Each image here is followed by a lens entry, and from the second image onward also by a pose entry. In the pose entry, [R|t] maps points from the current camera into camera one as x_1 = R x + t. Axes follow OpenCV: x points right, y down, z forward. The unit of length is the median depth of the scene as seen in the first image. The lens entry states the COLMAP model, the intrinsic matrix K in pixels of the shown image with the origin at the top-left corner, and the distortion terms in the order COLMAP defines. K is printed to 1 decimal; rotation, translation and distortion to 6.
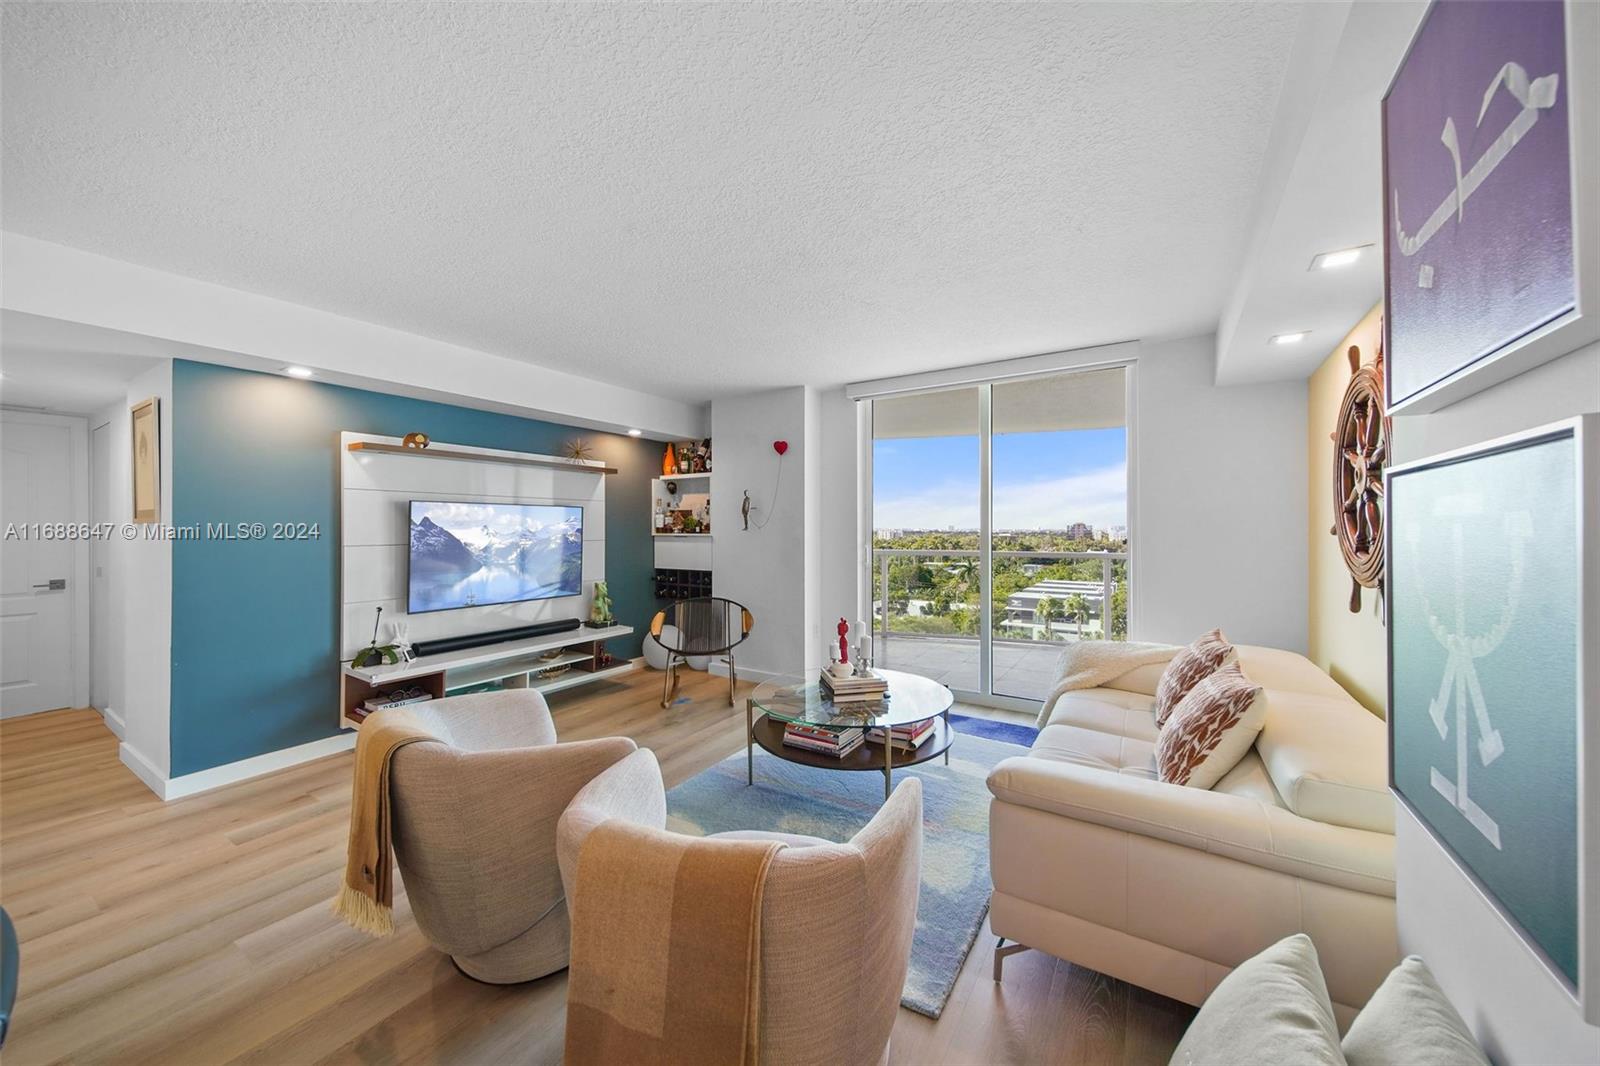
lens RADIAL K [[569.1, 0, 804.5], [0, 569.1, 525.4], [0, 0, 1]] dist [0.012696, -0.002797]
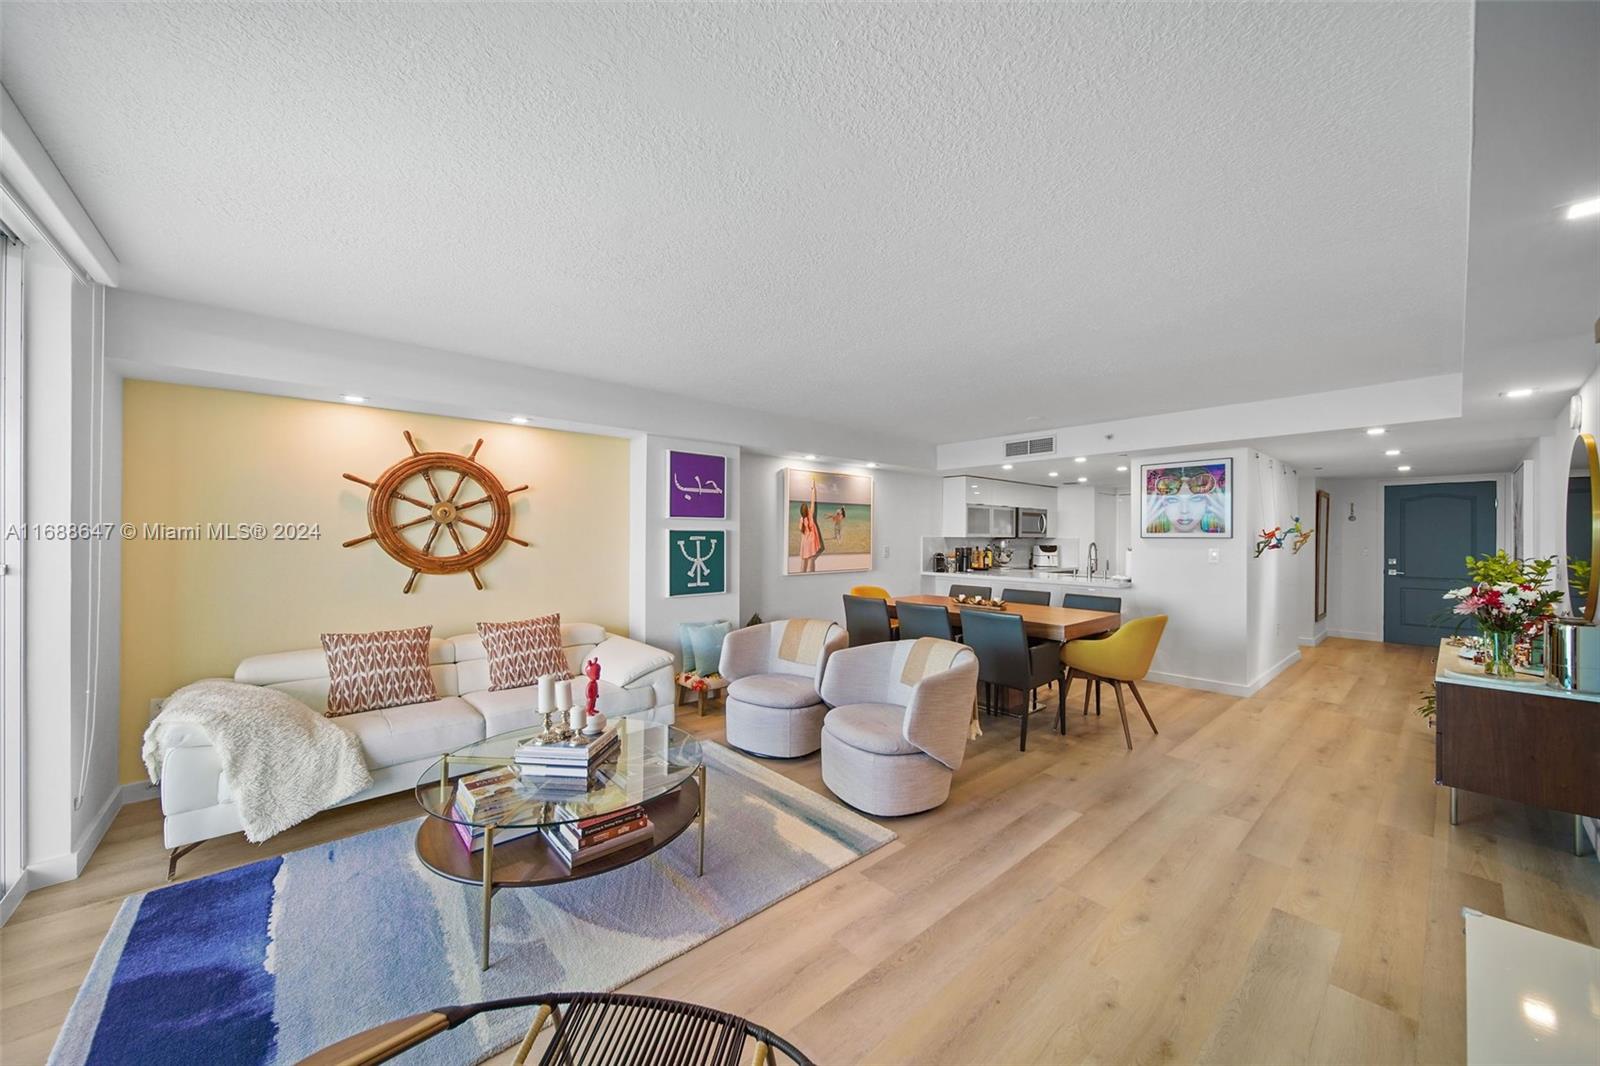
lens RADIAL K [[572.4, 0, 798.5], [0, 572.4, 531.1], [0, 0, 1]] dist [0.013075, -0.003139]
pose [[-0.958384, -0.001042, 0.285481, -0.260701], [-0.005355, 0.999883, -0.014328, -0.004149], [-0.285433, -0.015261, -0.958277, 1.009340]]
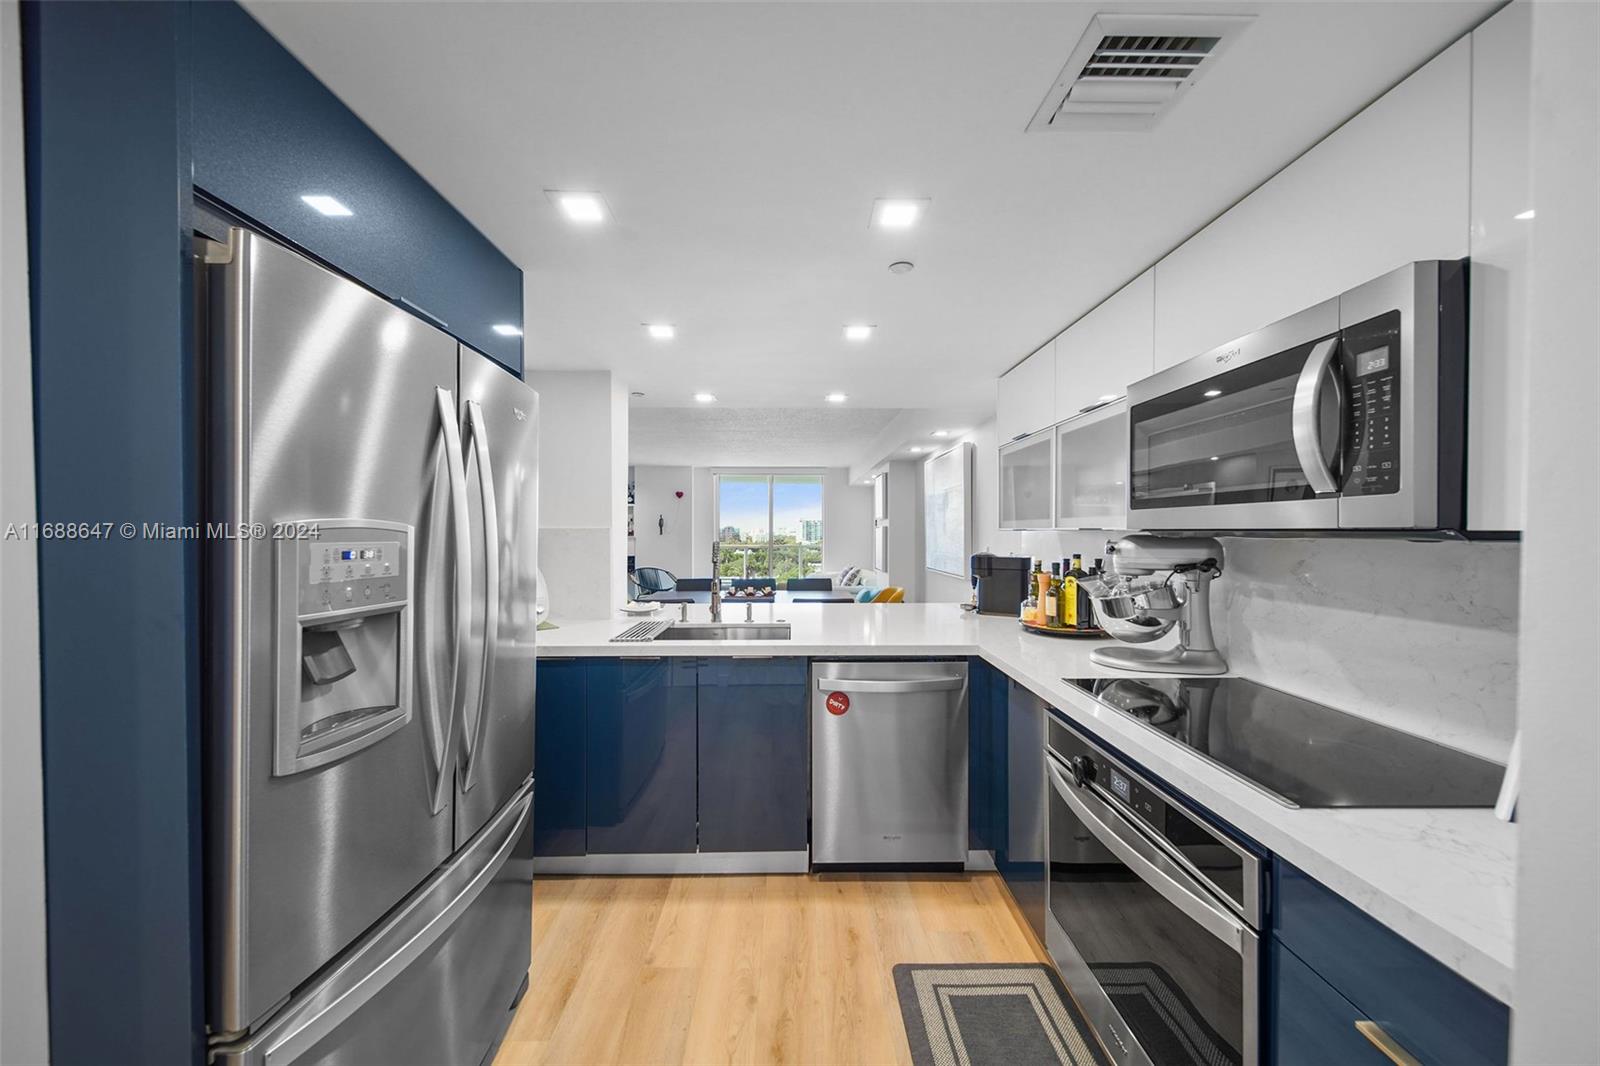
lens RADIAL K [[564.8, 0, 795.4], [0, 564.8, 541.6], [0, 0, 1]] dist [0.012476, -0.000081]
pose [[0.842897, -0.009522, 0.537990, -0.753847], [-0.003363, 0.999731, 0.022963, -0.013567], [-0.538064, -0.021165, 0.842638, -0.915735]]
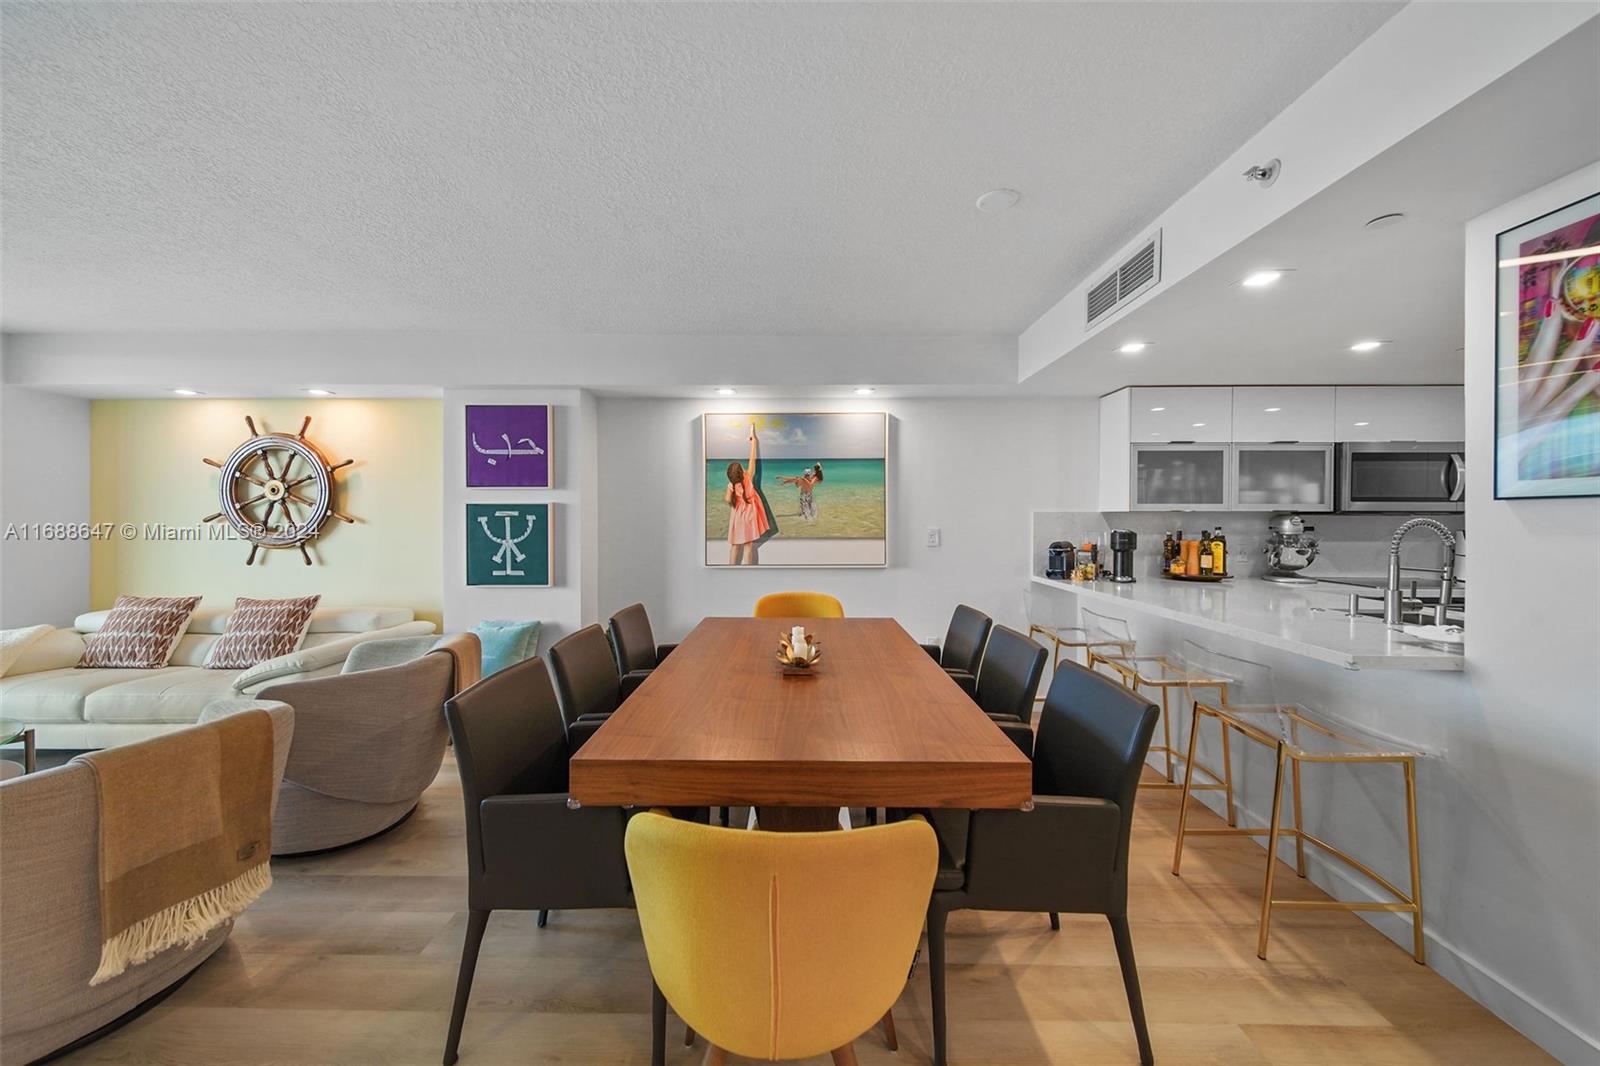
lens RADIAL K [[569.1, 0, 804.5], [0, 569.1, 525.4], [0, 0, 1]] dist [0.012696, -0.002797]
pose [[-0.521774, -0.009240, 0.853033, -0.658491], [-0.004902, 0.999957, 0.007833, 0.002335], [-0.853069, -0.000095, -0.521797, 0.204539]]
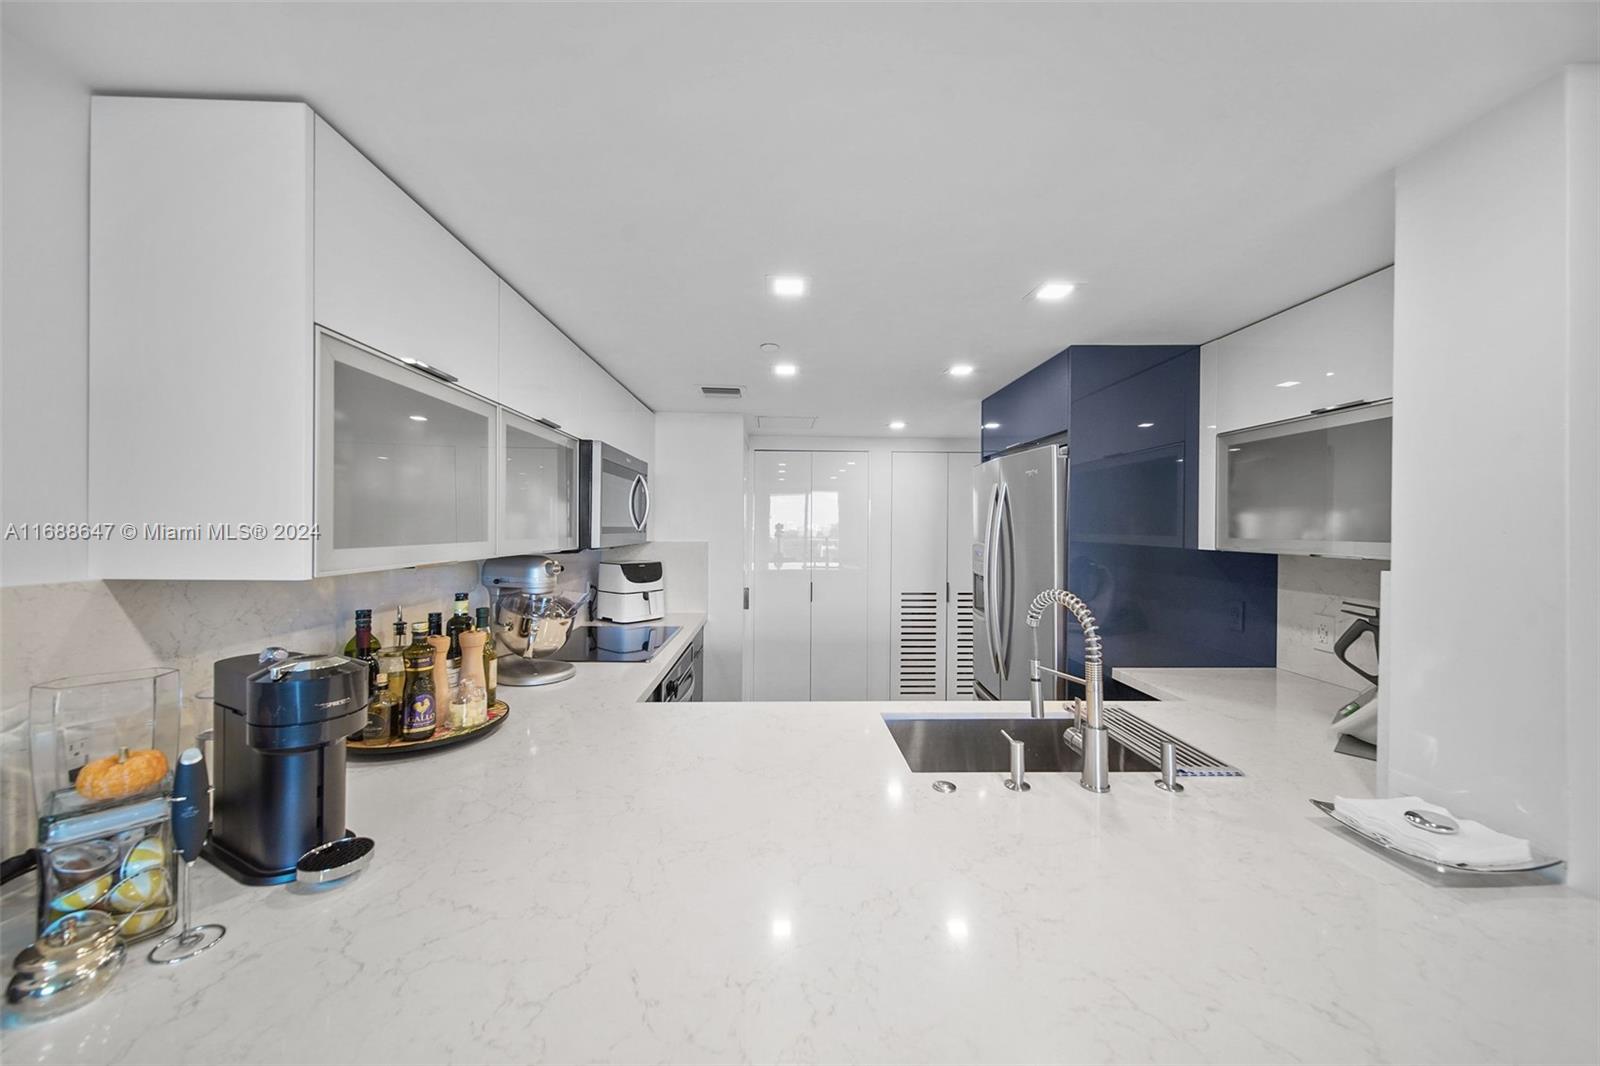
lens RADIAL K [[569.2, 0, 795.3], [0, 569.2, 537.0], [0, 0, 1]] dist [0.013819, -0.003621]
pose [[-0.837462, 0.006077, -0.546461, -0.285196], [-0.002824, 0.999877, 0.015446, -0.030368], [0.546488, 0.014478, -0.837342, -0.276507]]
